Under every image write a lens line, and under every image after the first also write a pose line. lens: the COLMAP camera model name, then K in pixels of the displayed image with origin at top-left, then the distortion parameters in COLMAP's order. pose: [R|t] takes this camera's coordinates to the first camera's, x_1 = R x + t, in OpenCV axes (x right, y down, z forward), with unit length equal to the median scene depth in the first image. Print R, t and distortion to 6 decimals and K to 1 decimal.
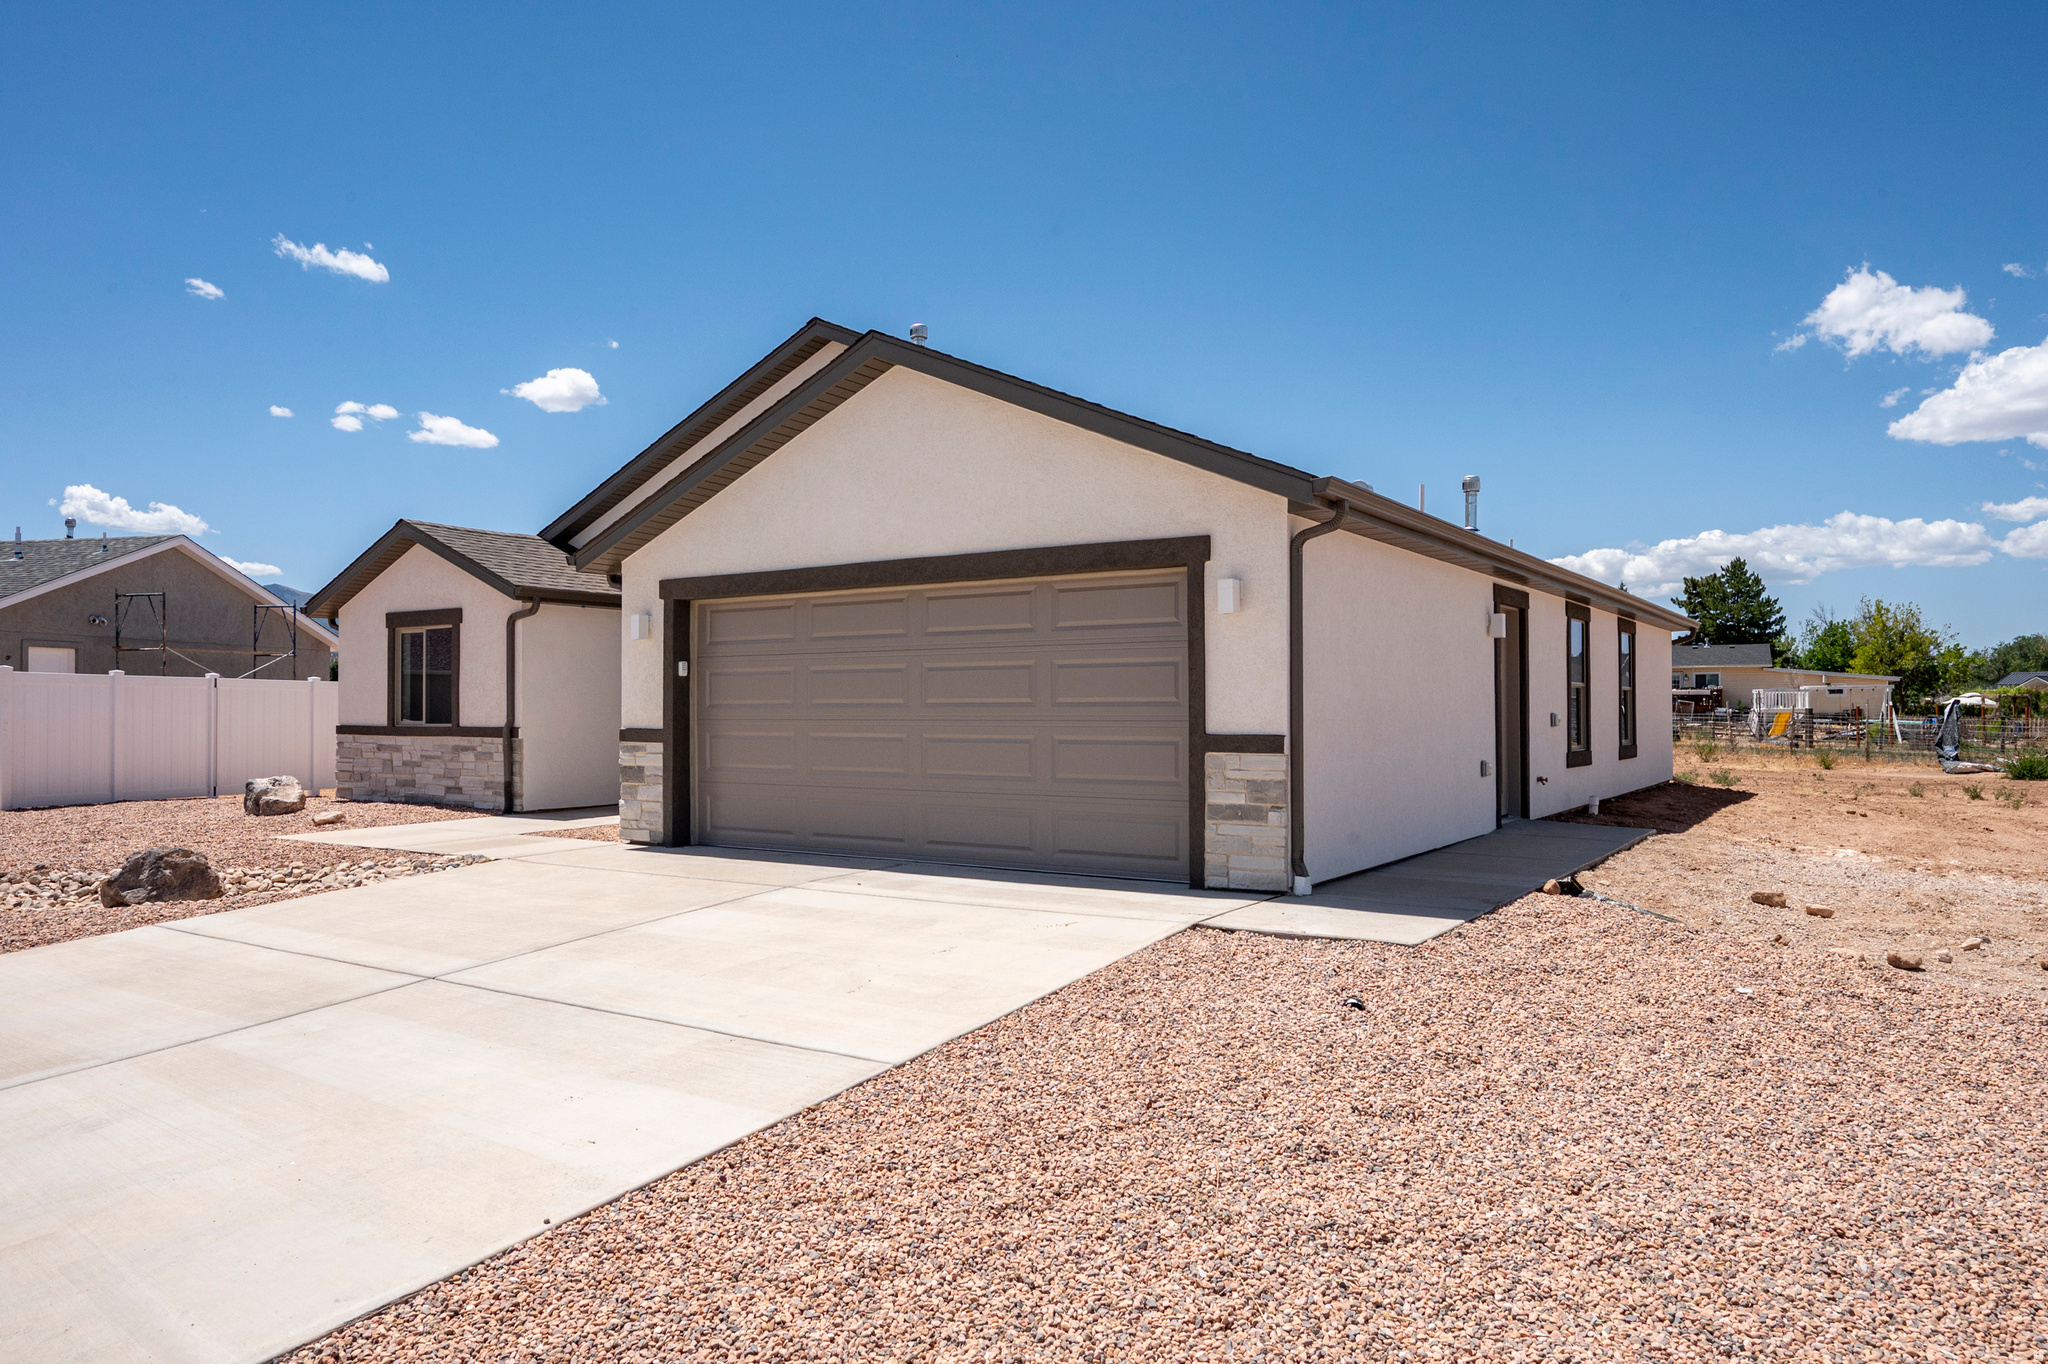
lens RADIAL K [[1477.2, 0, 1024.0], [0, 1477.2, 682.0], [0, 0, 1]] dist [0.002166, 0.001767]
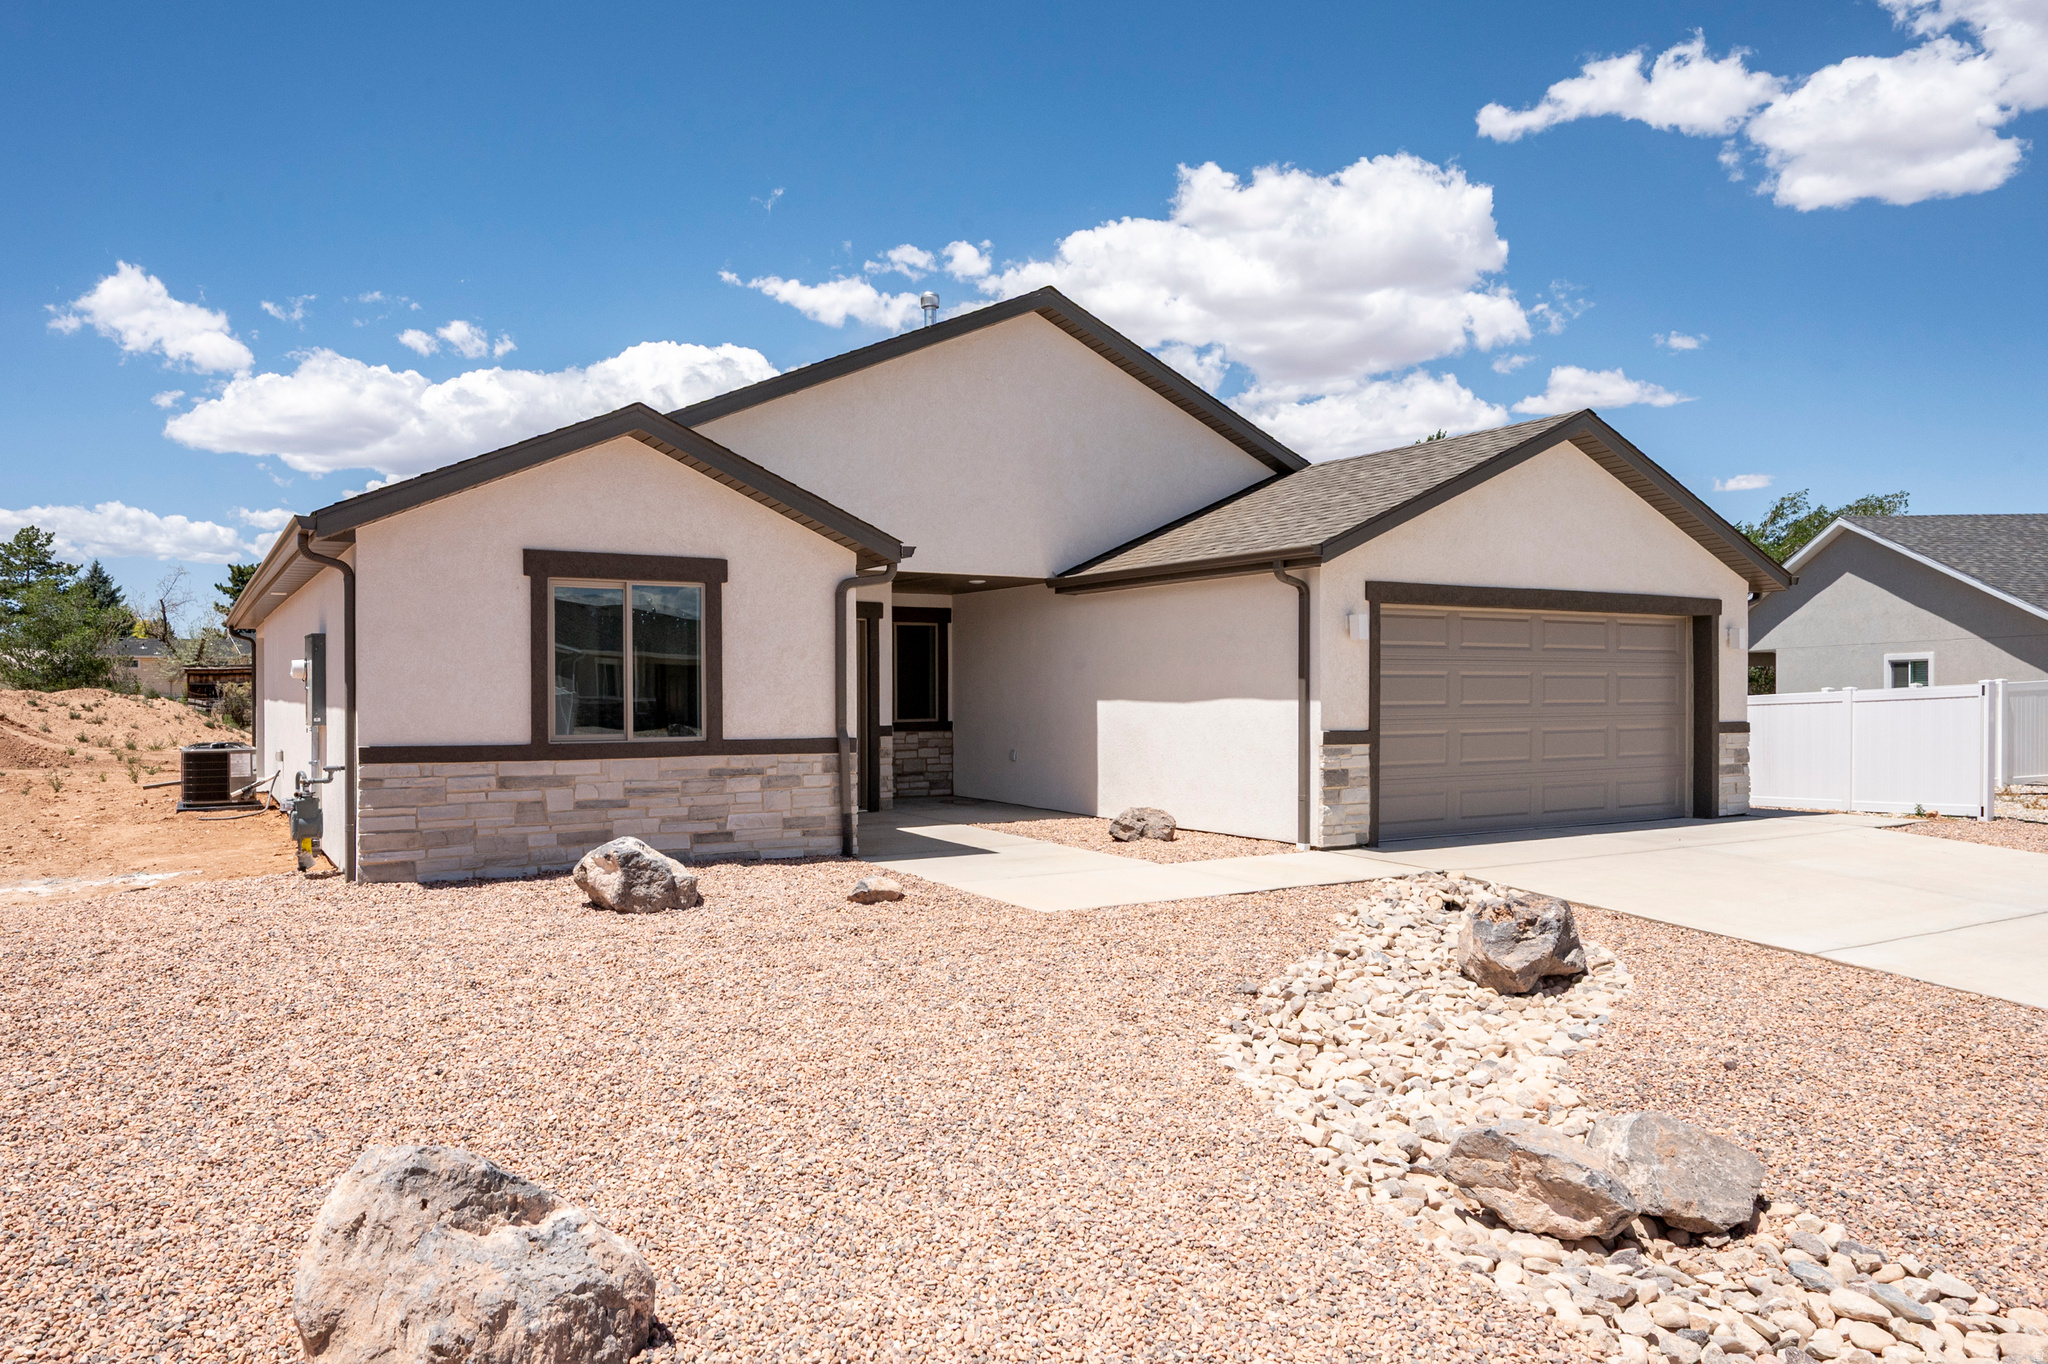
lens RADIAL K [[1366.2, 0, 1024.0], [0, 1366.2, 682.0], [0, 0, 1]] dist [0.004307, 0.002457]
pose [[0.375281, 0.007754, 0.926879, -0.861464], [-0.017038, 0.999854, -0.001466, 0.002782], [-0.926755, -0.015242, 0.375358, 0.621945]]
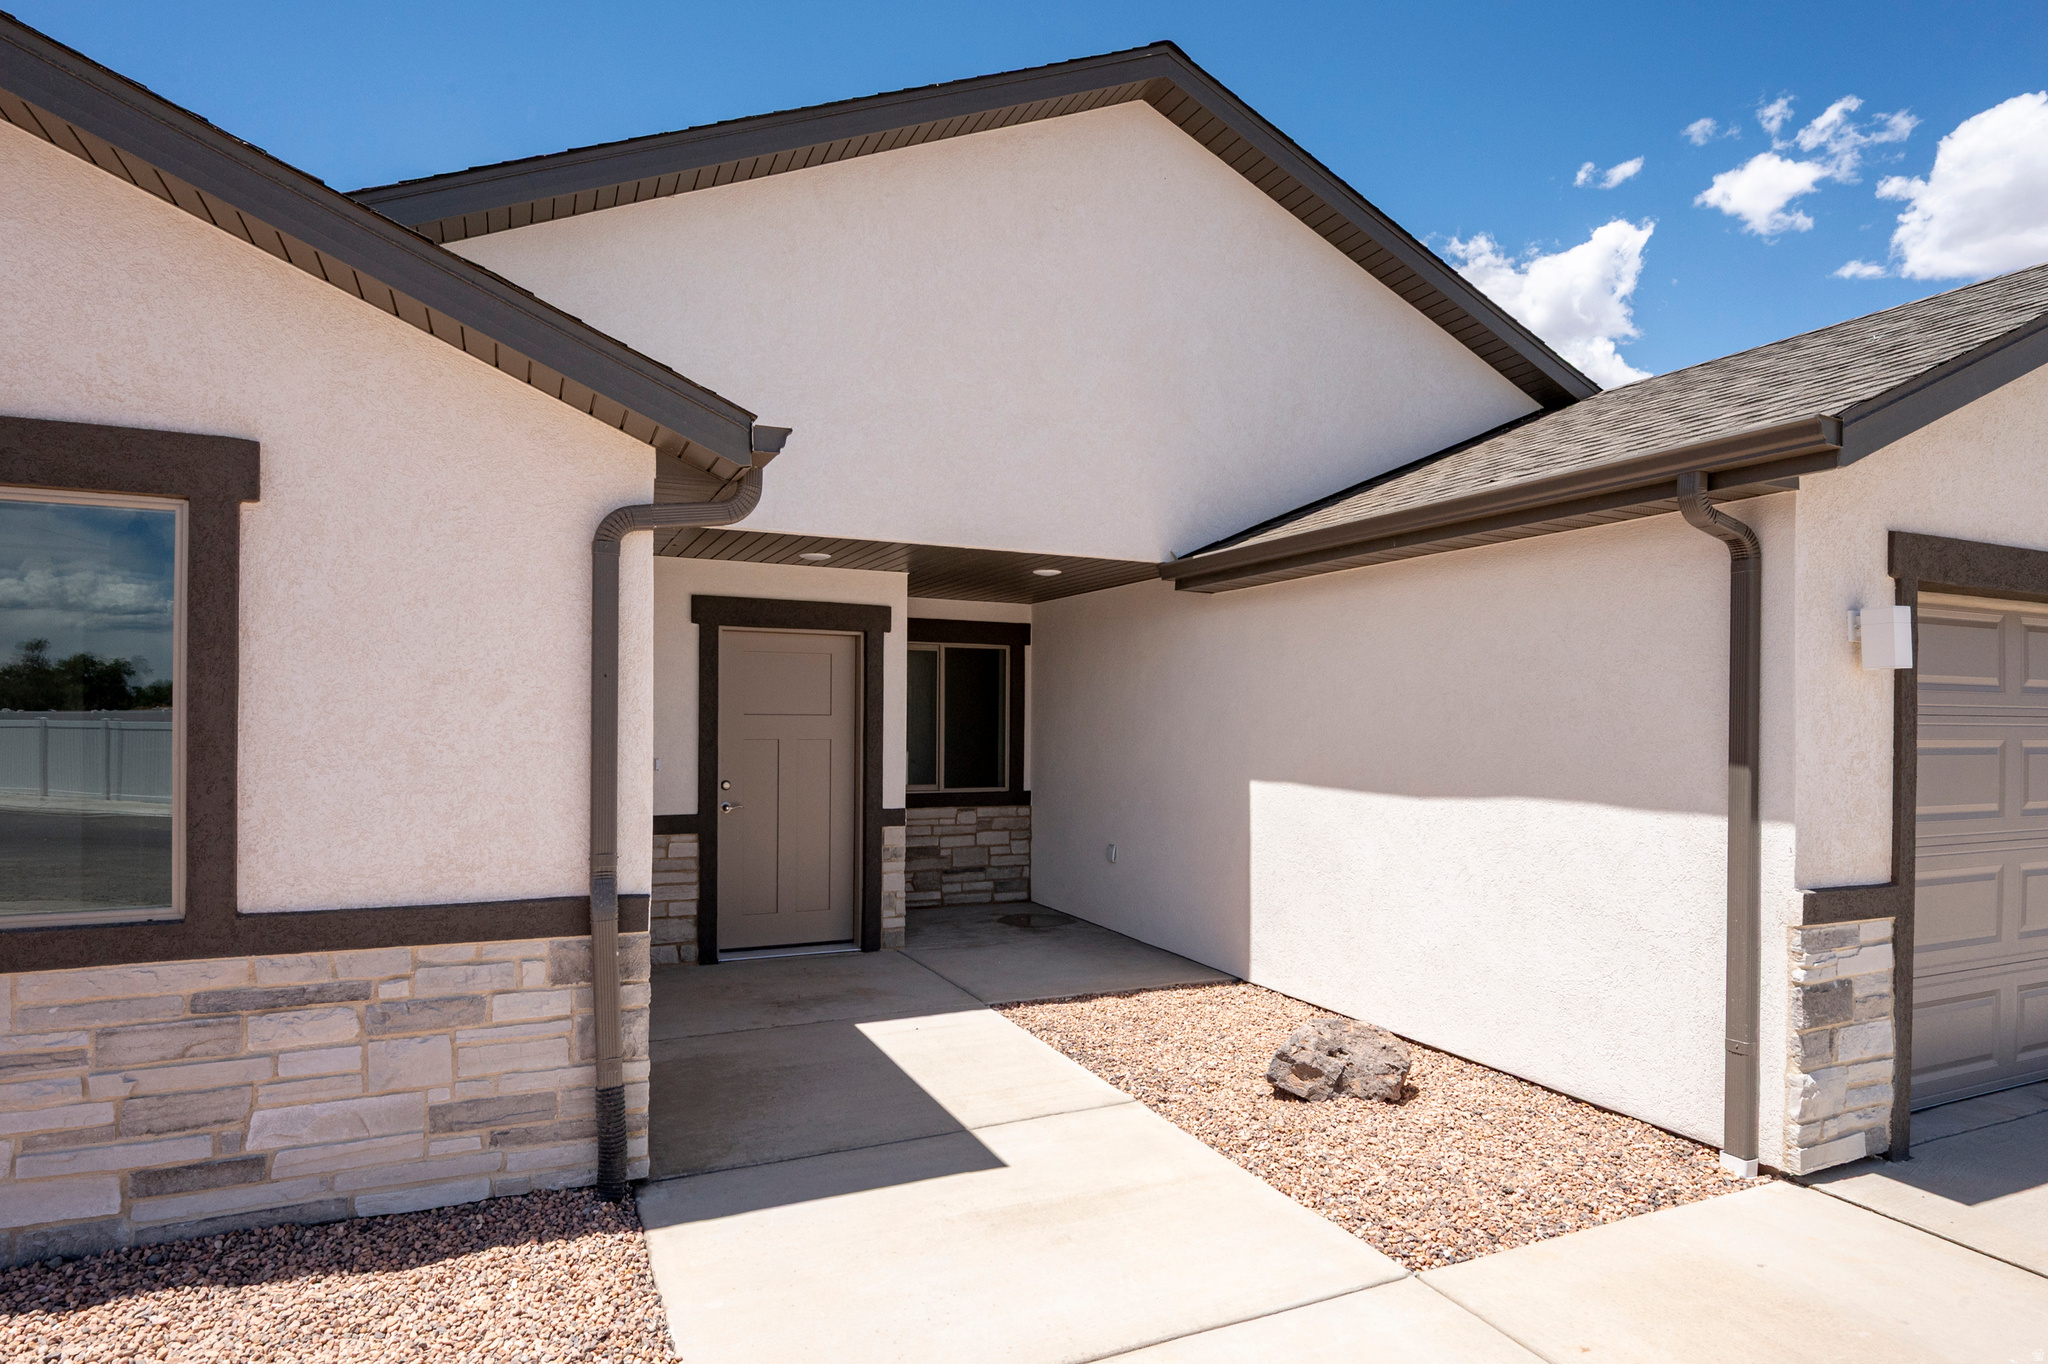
lens RADIAL K [[1116.2, 0, 1058.9], [0, 1116.2, 708.4], [0, 0, 1]] dist [-0.006444, -0.001218]
pose [[0.482039, 0.016289, 0.875999, -0.461824], [-0.029495, 0.999562, -0.002356, -0.008130], [-0.875653, -0.024702, 0.482308, 0.757811]]
